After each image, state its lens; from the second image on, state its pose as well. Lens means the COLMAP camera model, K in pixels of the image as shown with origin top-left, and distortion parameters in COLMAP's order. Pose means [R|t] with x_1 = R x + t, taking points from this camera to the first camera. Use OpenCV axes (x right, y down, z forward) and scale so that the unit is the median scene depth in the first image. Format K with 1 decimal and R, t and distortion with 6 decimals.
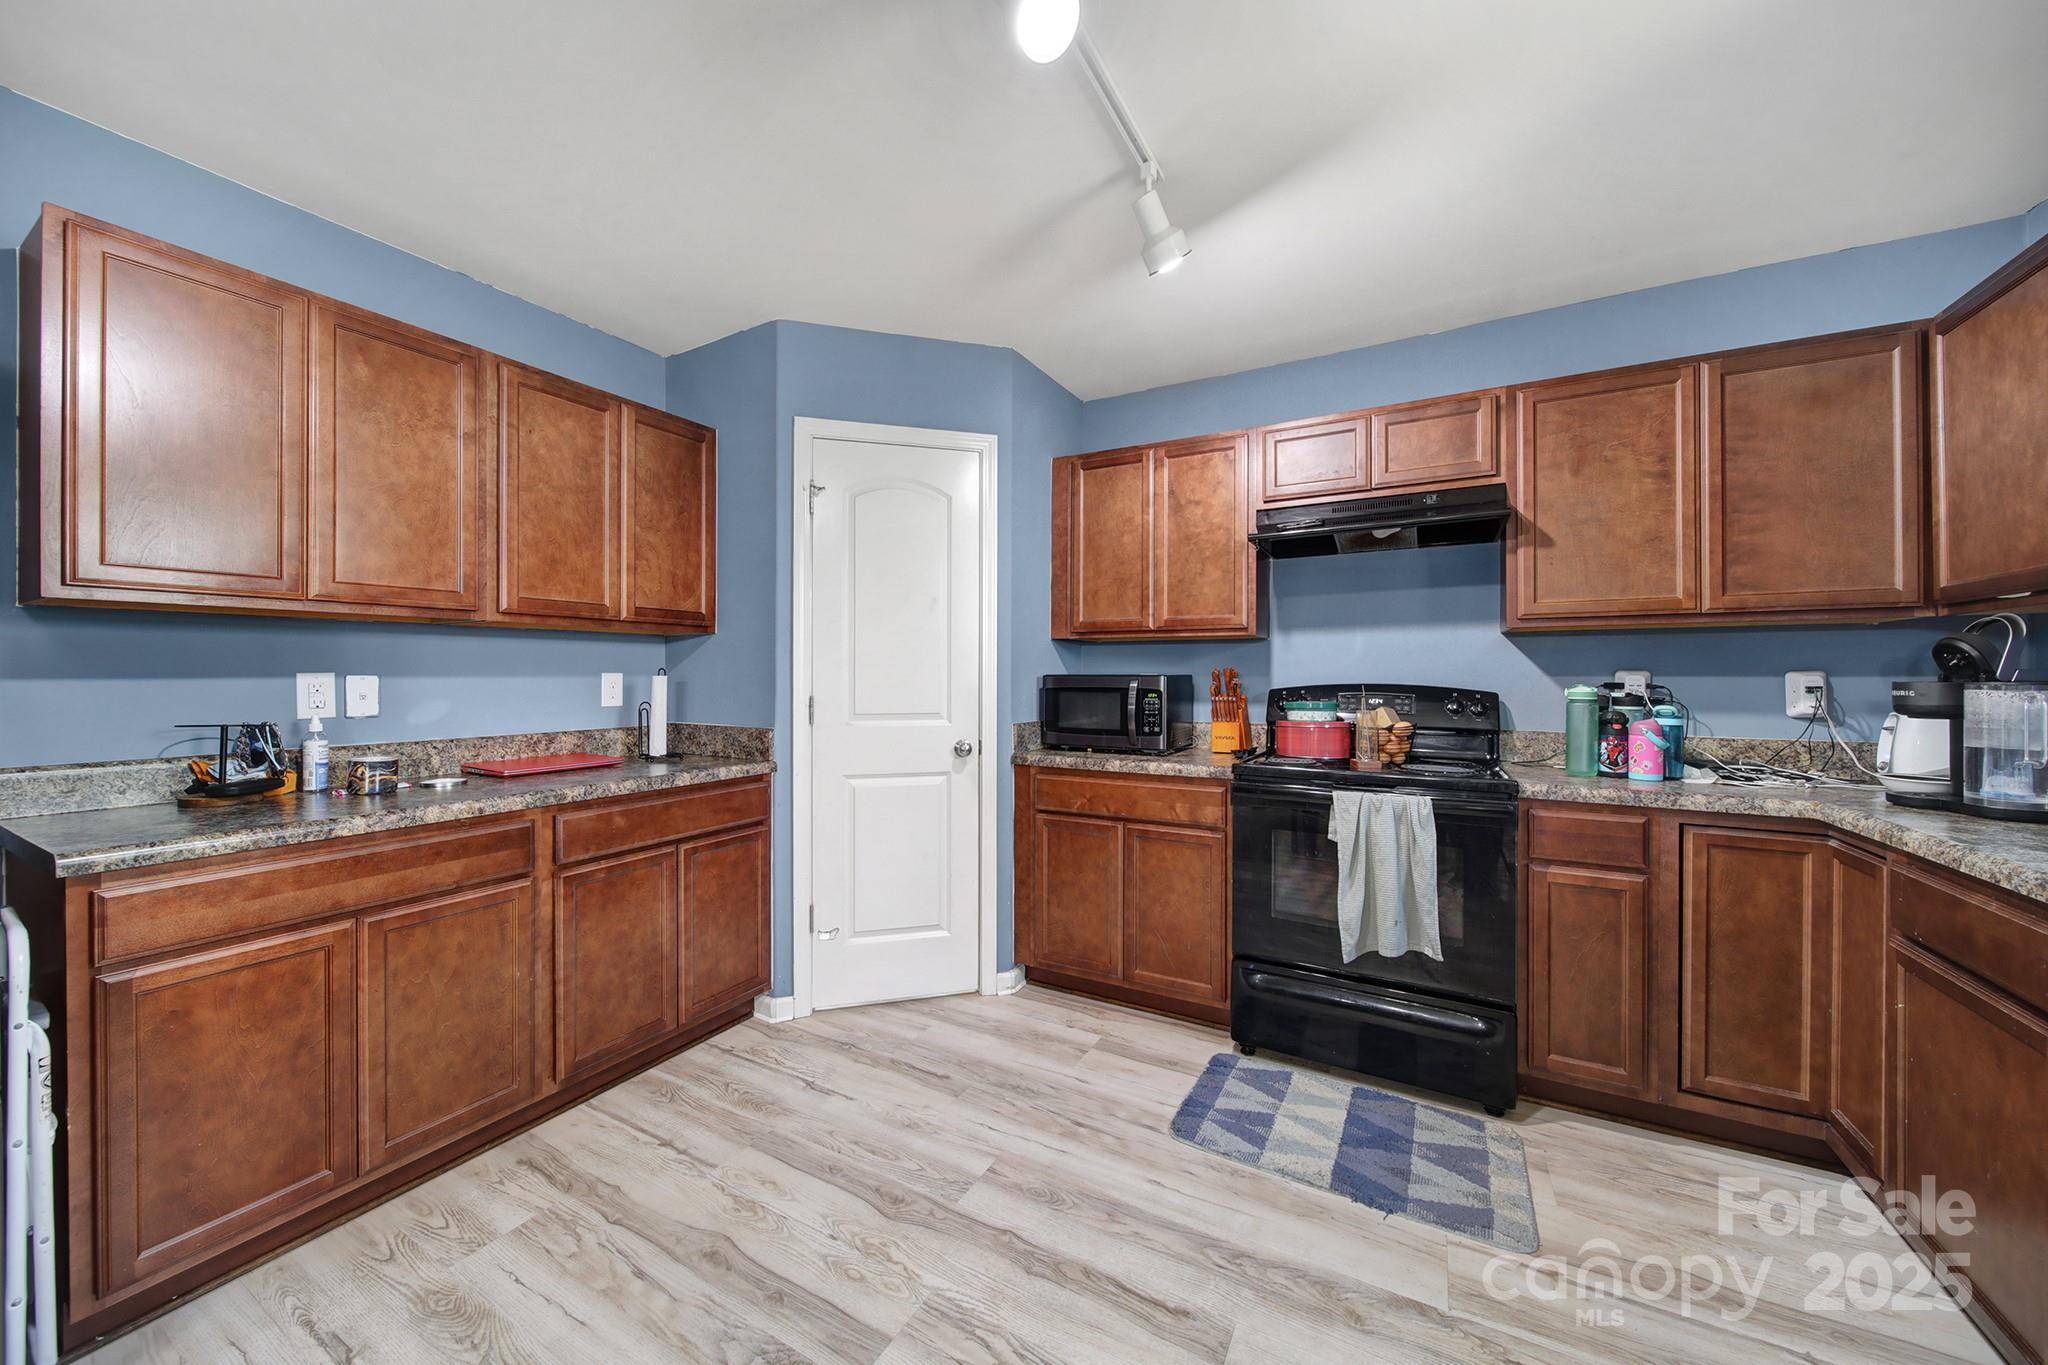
lens RADIAL K [[721.4, 0, 1025.6], [0, 721.4, 671.5], [0, 0, 1]] dist [-0.005130, -0.000161]
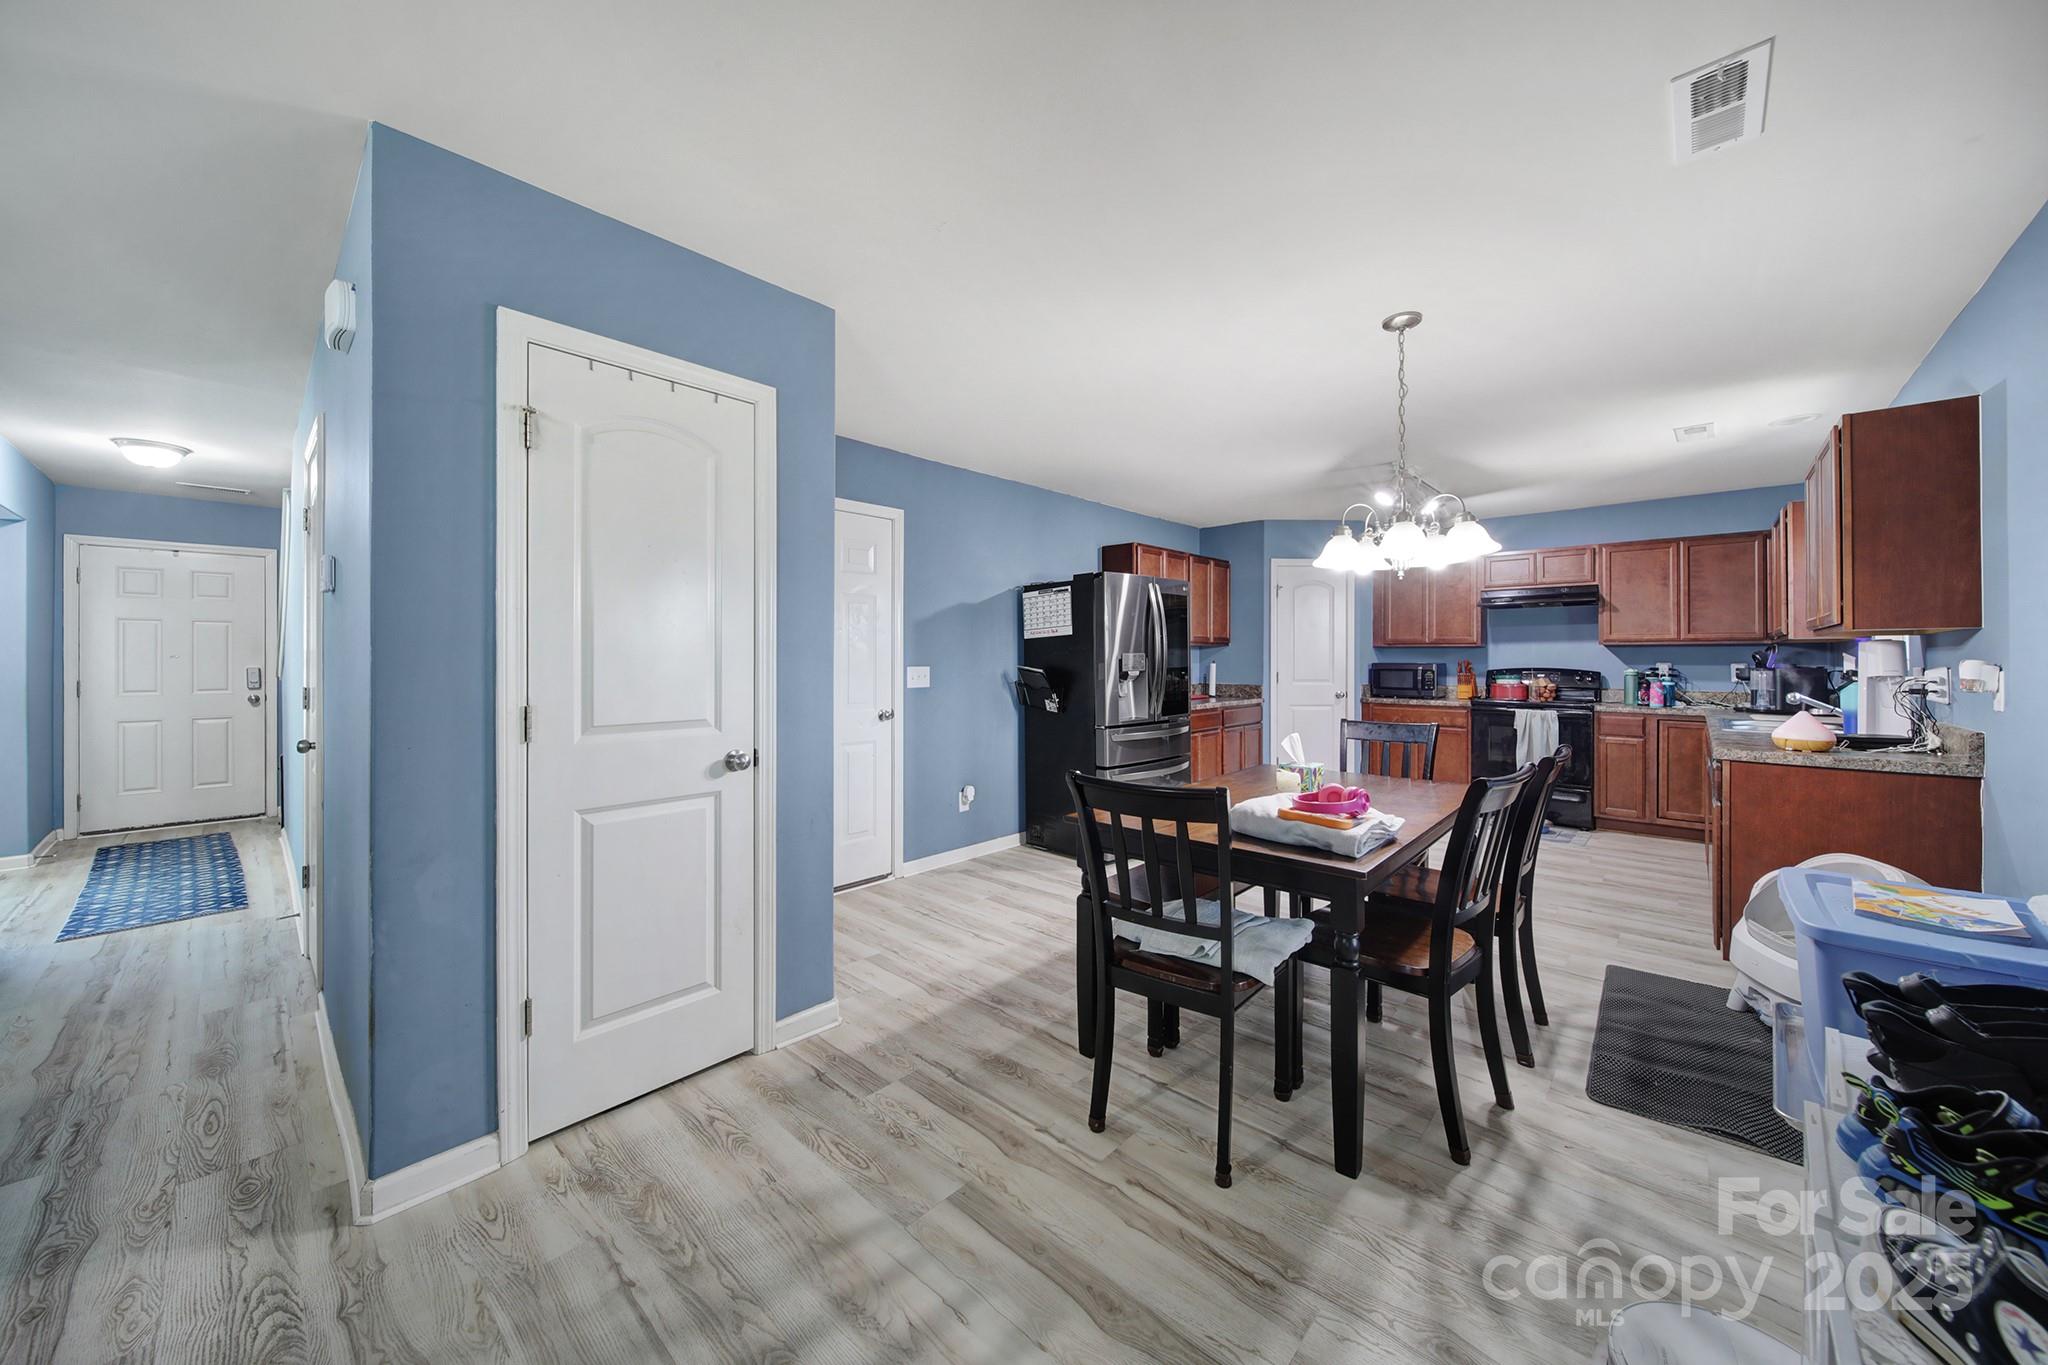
lens RADIAL K [[729.8, 0, 1016.7], [0, 729.8, 653.0], [0, 0, 1]] dist [-0.001496, -0.000155]
pose [[0.970307, -0.001345, -0.241873, -0.625940], [0.001030, 0.999998, -0.001429, -0.030937], [0.241875, 0.001138, 0.970307, -1.825110]]
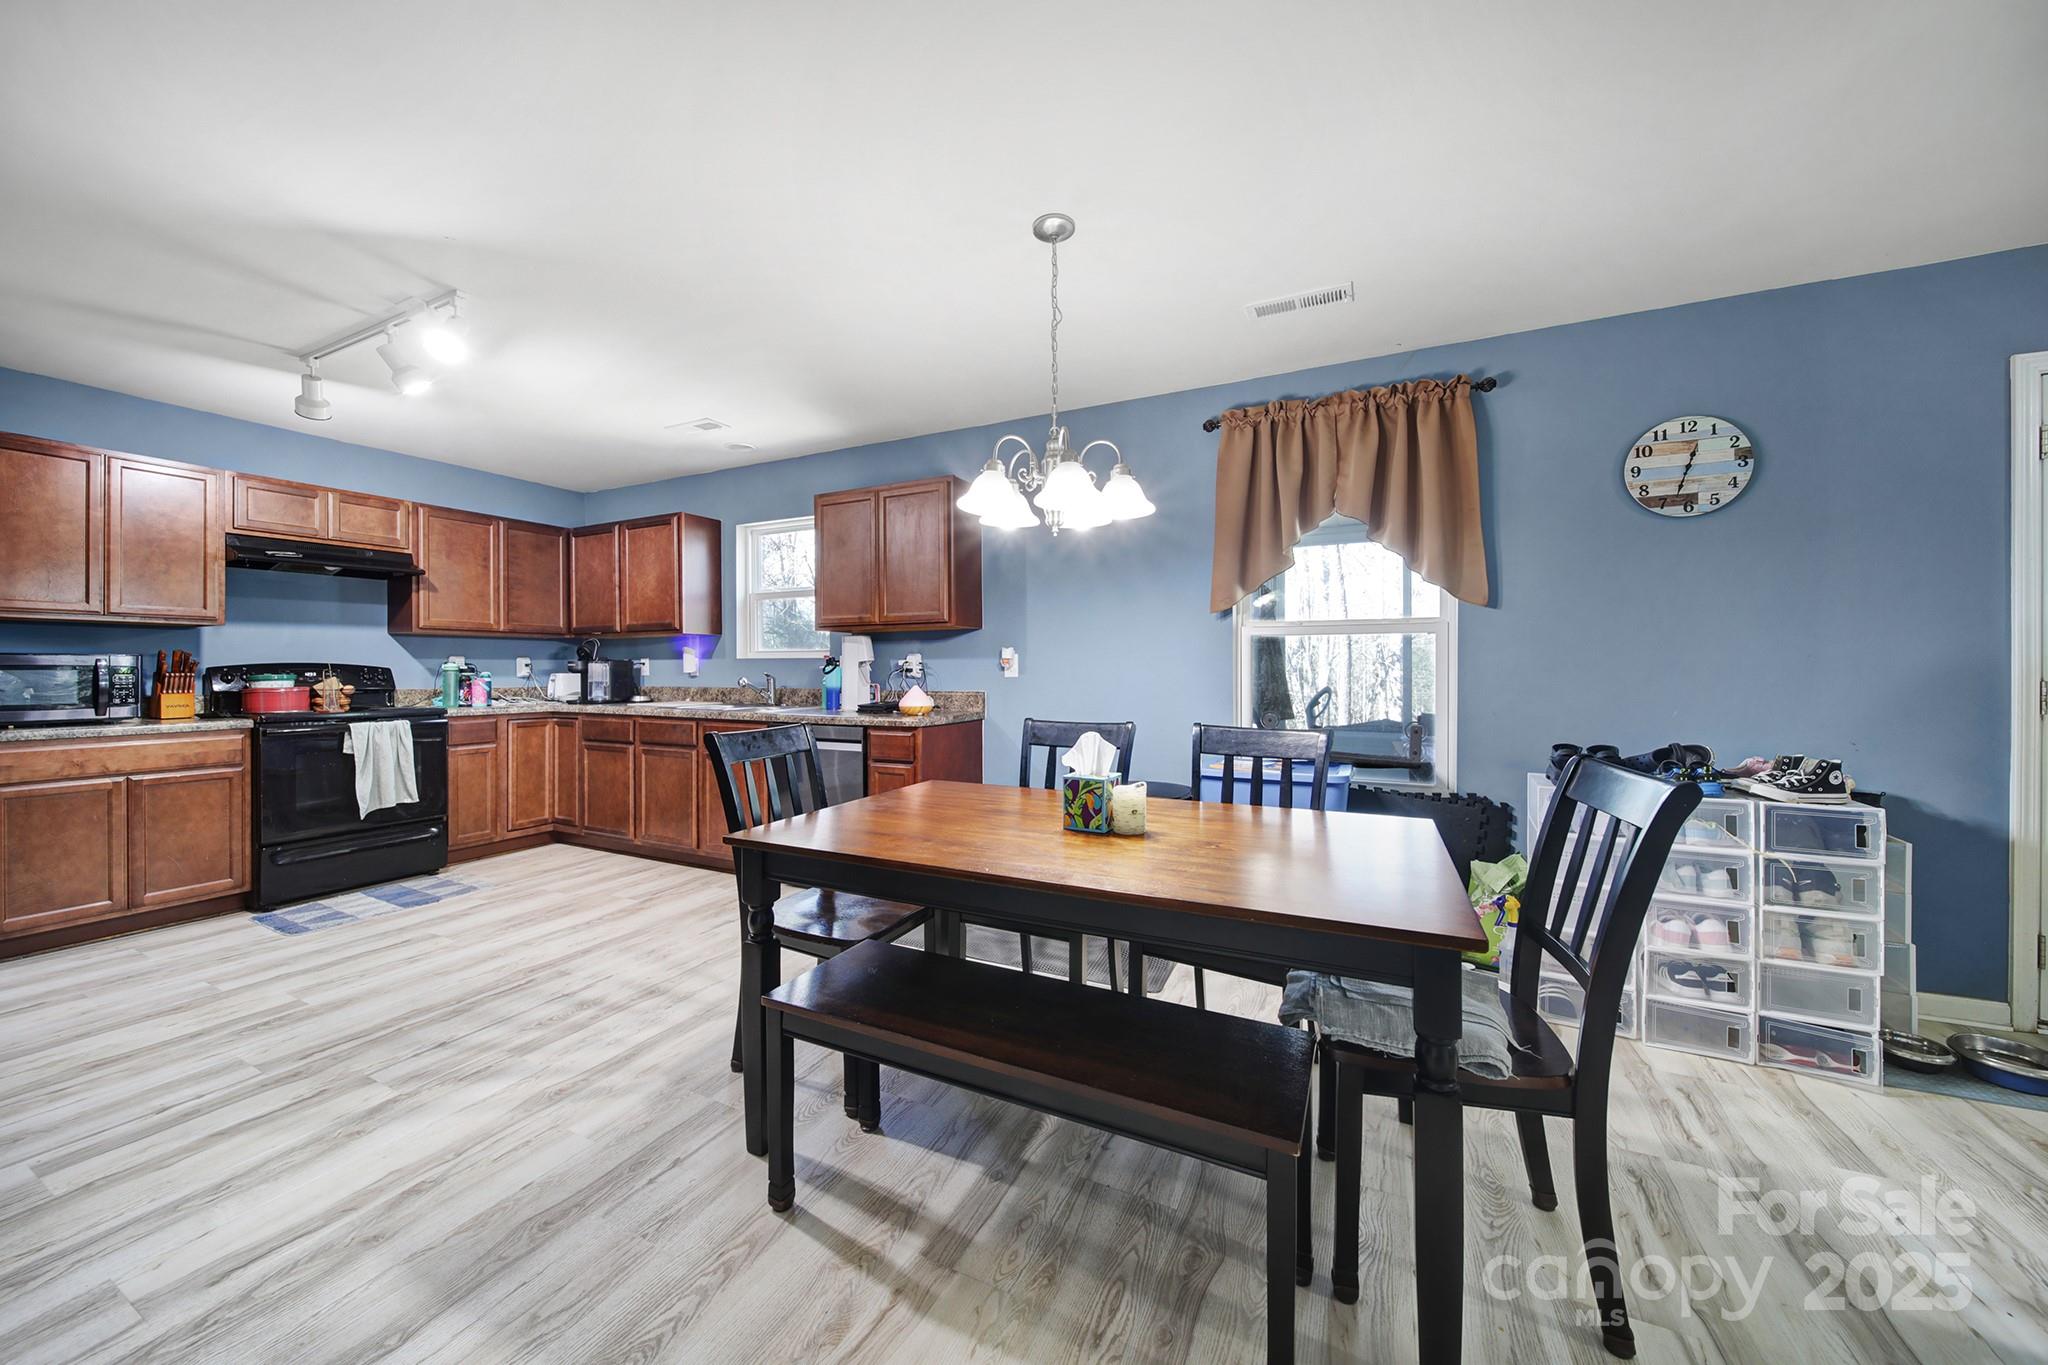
lens RADIAL K [[721.4, 0, 1025.6], [0, 721.4, 671.5], [0, 0, 1]] dist [-0.005130, -0.000161]
pose [[-0.054171, -0.007896, 0.998500, -1.262711], [-0.004733, 0.999960, 0.007651, 0.018867], [-0.998520, -0.004312, -0.054206, -0.476331]]
